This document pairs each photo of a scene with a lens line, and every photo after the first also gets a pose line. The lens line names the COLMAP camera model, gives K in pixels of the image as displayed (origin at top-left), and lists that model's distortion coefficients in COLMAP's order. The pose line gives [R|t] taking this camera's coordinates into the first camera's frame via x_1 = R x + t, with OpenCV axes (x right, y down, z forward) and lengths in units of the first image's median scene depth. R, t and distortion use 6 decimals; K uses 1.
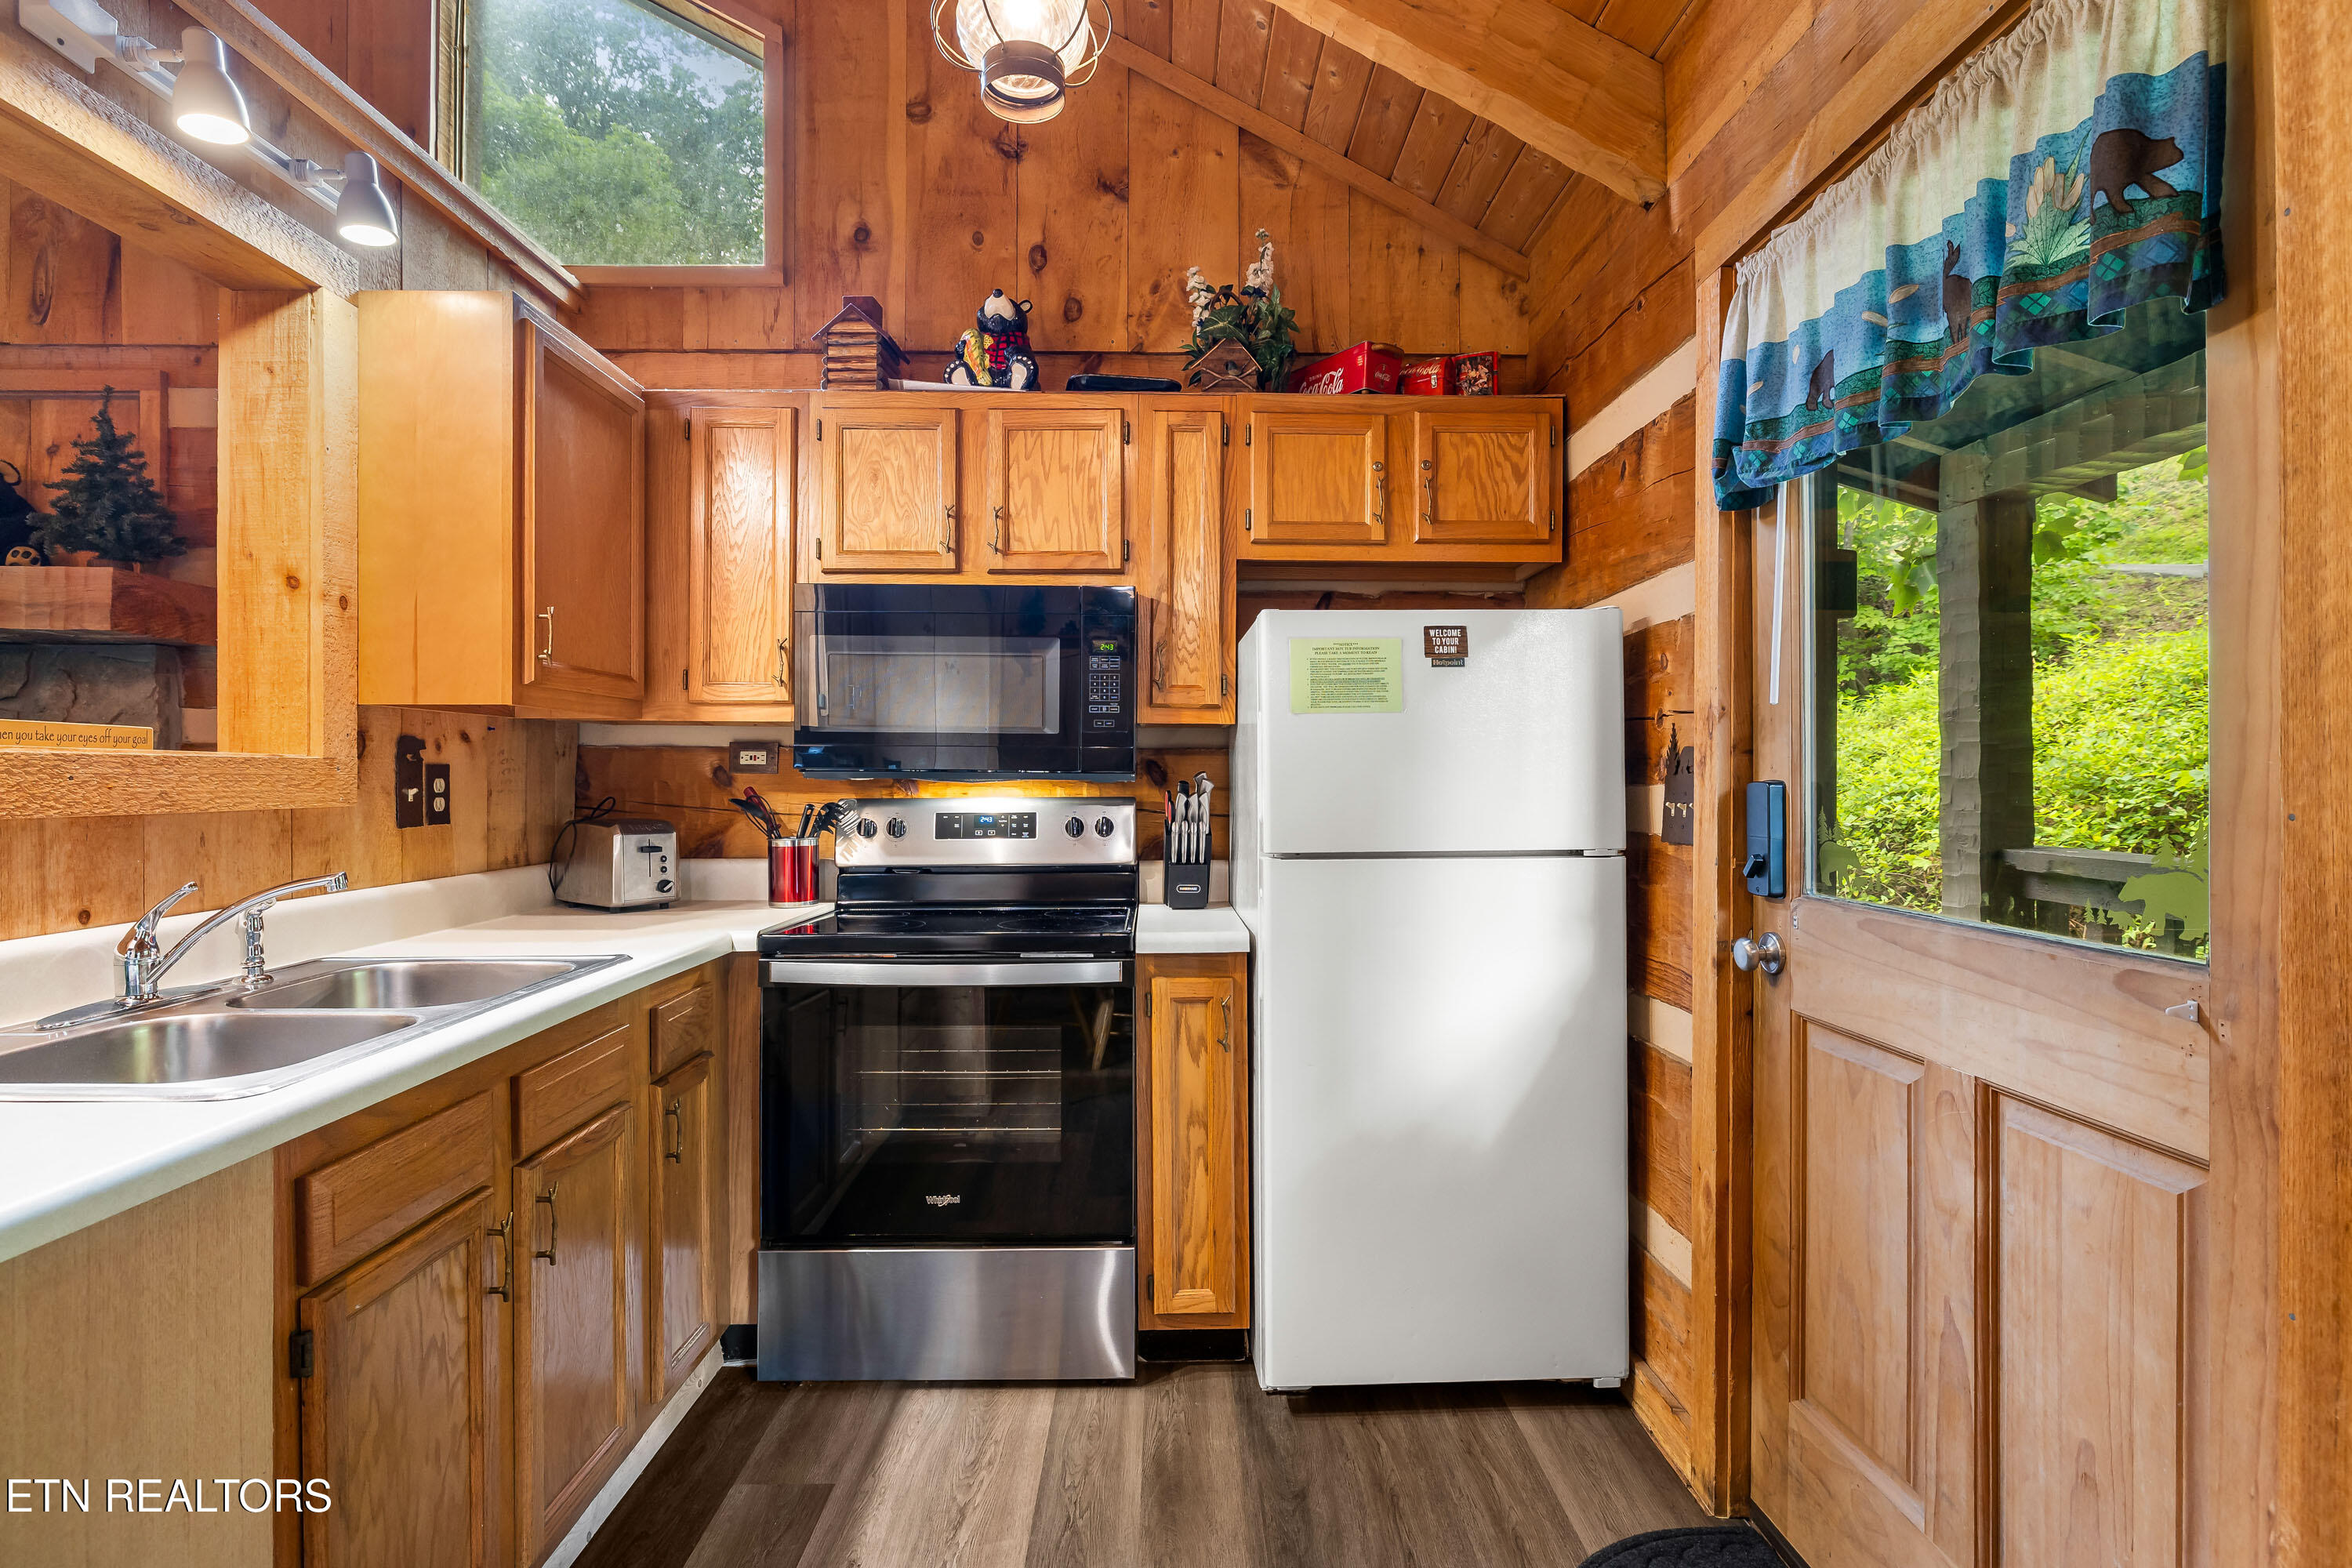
lens RADIAL K [[1125.8, 0, 1180.6], [0, 1125.8, 772.8], [0, 0, 1]] dist [-0.011626, 0.005781]
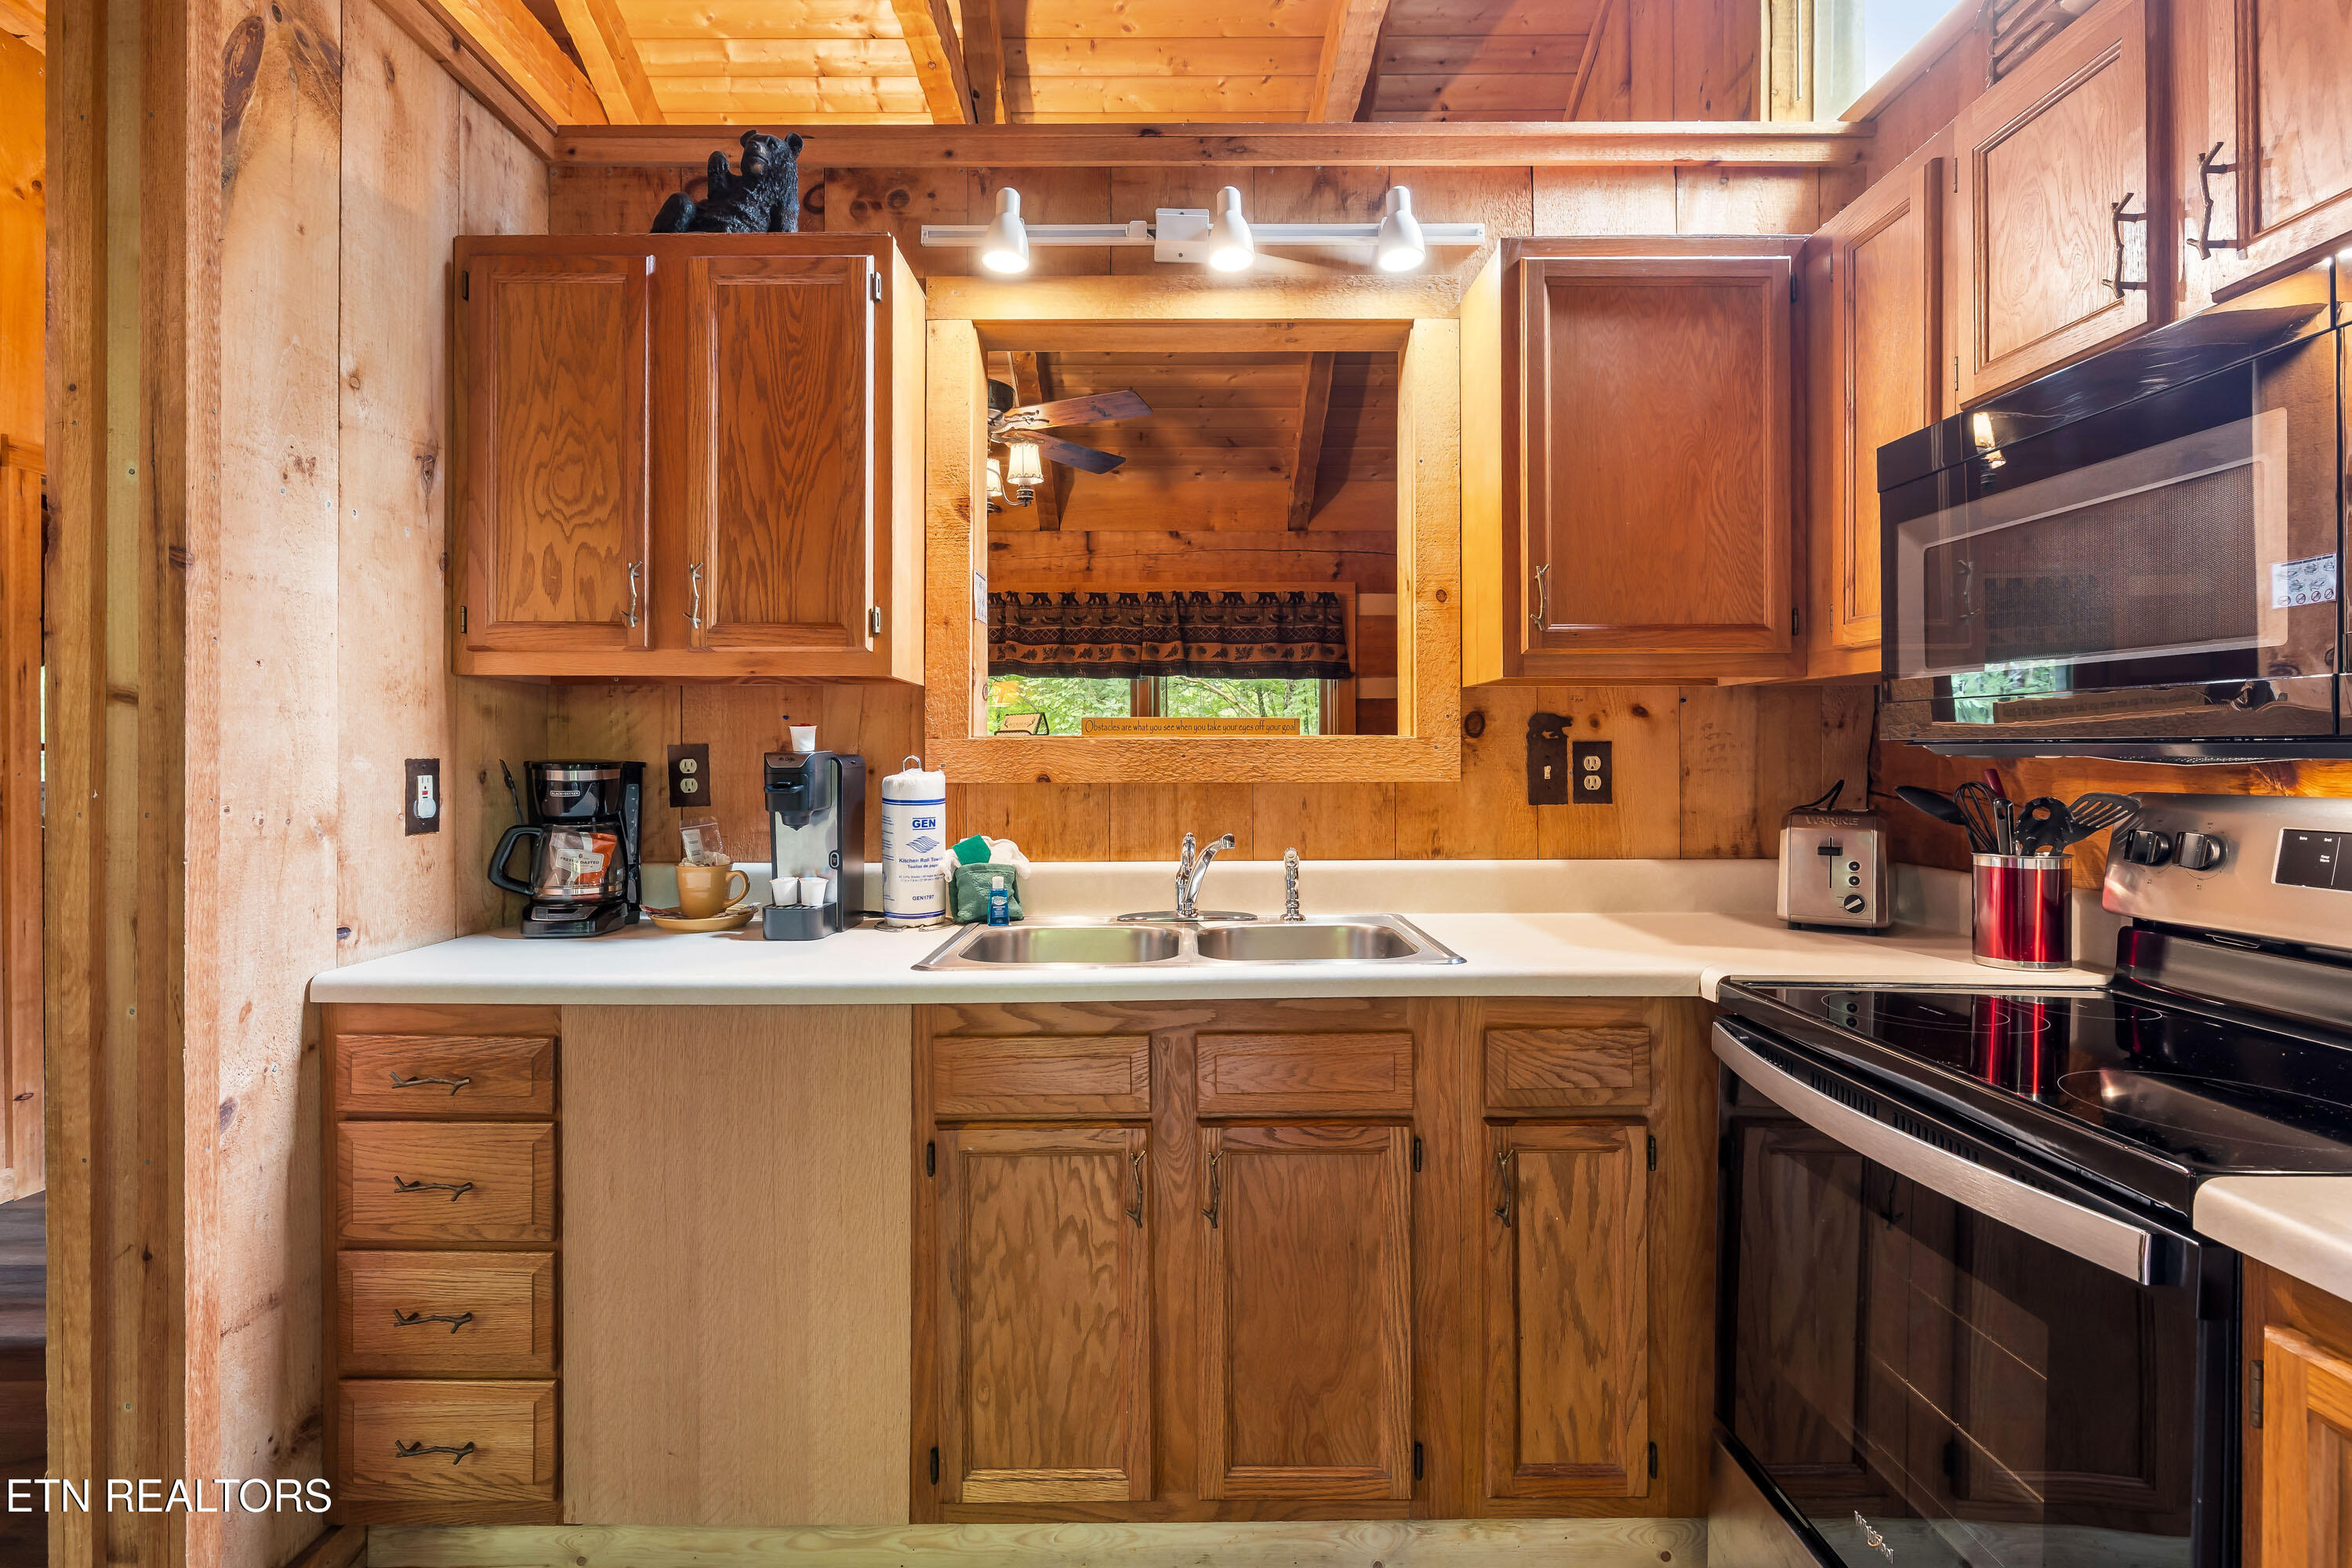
lens RADIAL K [[1130.6, 0, 1184.6], [0, 1130.6, 763.8], [0, 0, 1]] dist [-0.005764, 0.000171]
pose [[-0.015100, 0.006014, -0.999868, 0.286319], [0.006502, 0.999961, 0.005917, 0.003507], [0.999865, -0.006412, -0.015138, 0.594949]]
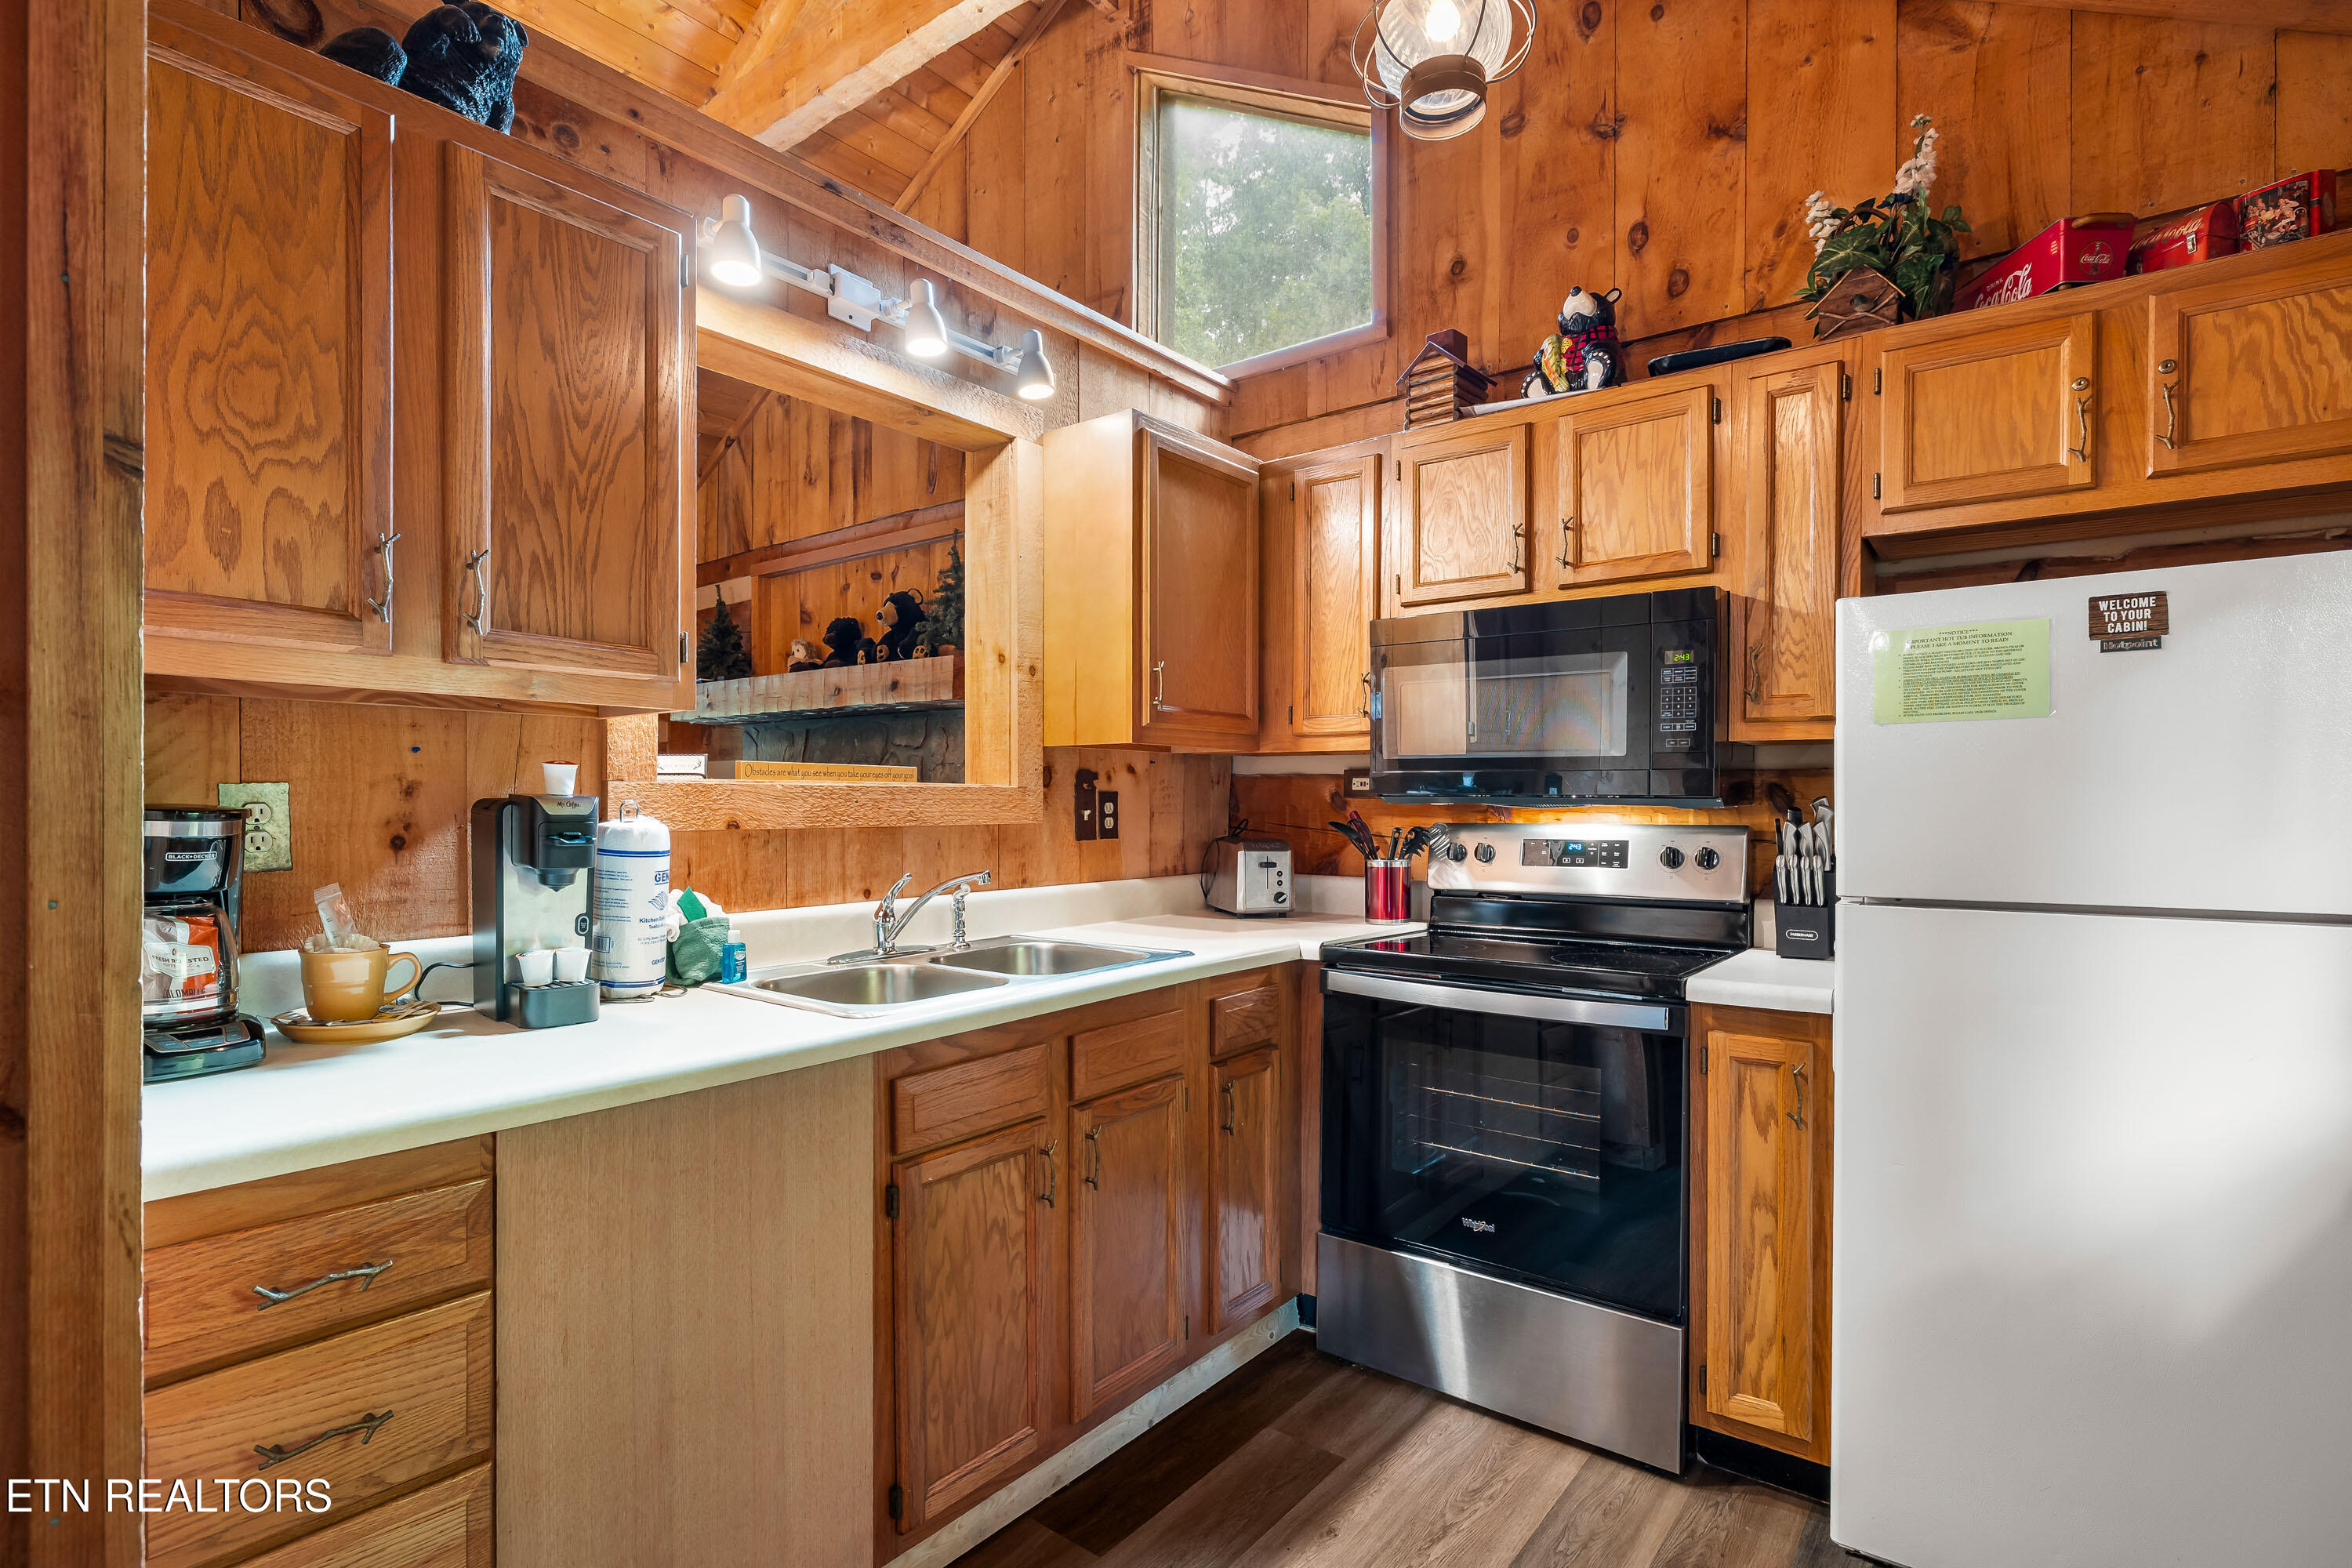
lens RADIAL K [[1129.4, 0, 1168.8], [0, 1129.4, 810.8], [0, 0, 1]] dist [-0.007958, 0.001004]
pose [[0.775209, 0.007210, -0.631664, 0.179423], [0.000460, 0.999928, 0.011978, -0.000625], [0.631705, -0.009576, 0.775150, 0.045250]]
